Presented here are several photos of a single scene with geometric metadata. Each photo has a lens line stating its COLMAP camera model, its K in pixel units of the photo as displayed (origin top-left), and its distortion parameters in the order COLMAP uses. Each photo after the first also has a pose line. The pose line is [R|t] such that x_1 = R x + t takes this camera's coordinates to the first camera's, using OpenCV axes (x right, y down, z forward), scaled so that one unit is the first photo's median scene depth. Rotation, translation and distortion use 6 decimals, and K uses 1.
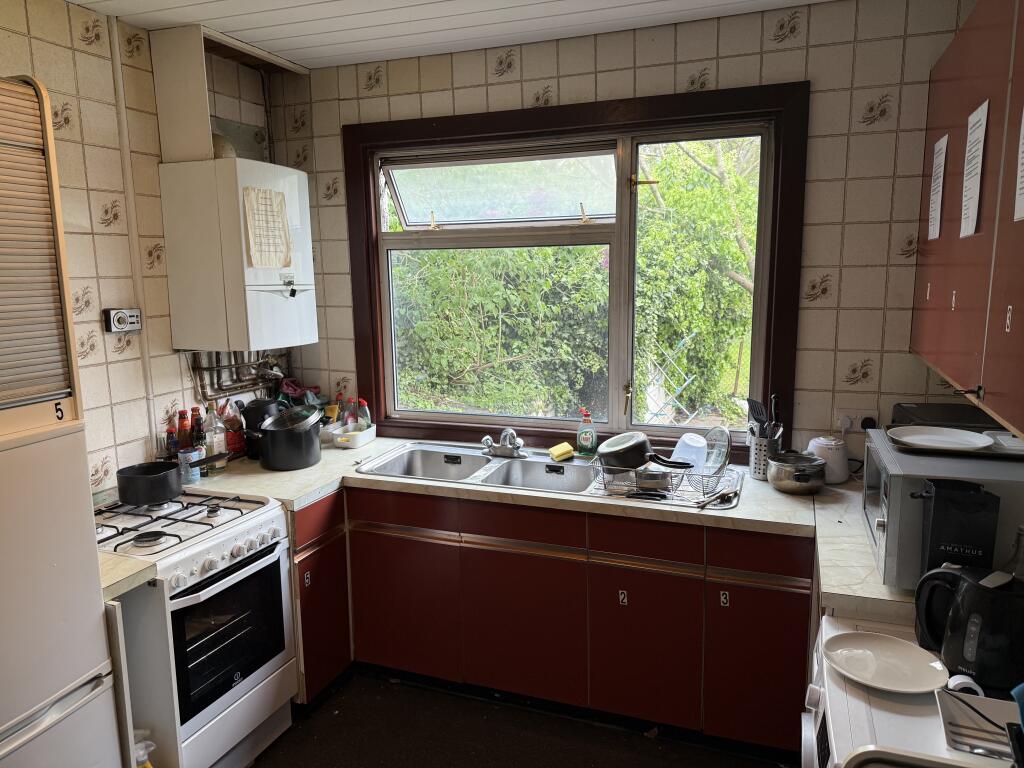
lens RADIAL K [[728.5, 0, 512.9], [0, 728.5, 384.8], [0, 0, 1]] dist [0.000219, -0.000579]
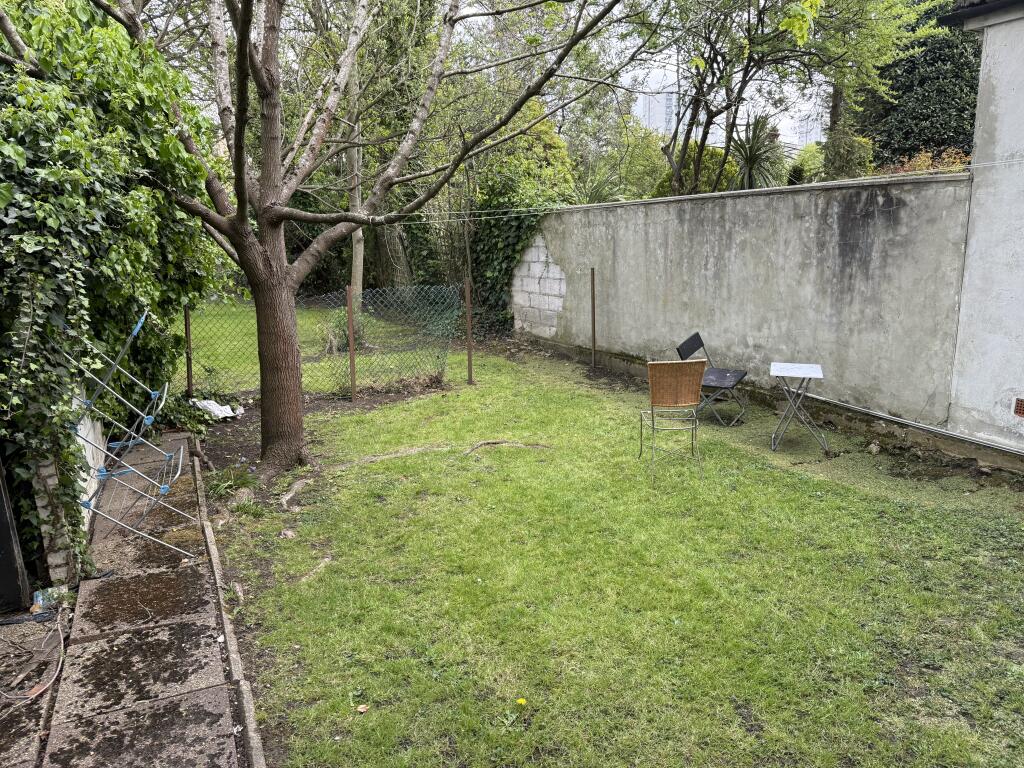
lens RADIAL K [[728.5, 0, 510.6], [0, 728.5, 385.3], [0, 0, 1]] dist [0.000219, -0.000579]
pose [[0.682662, -0.177313, 0.708895, 0.045379], [0.145412, 0.983675, 0.106011, -0.034174], [-0.716120, 0.030712, 0.697301, 0.481047]]
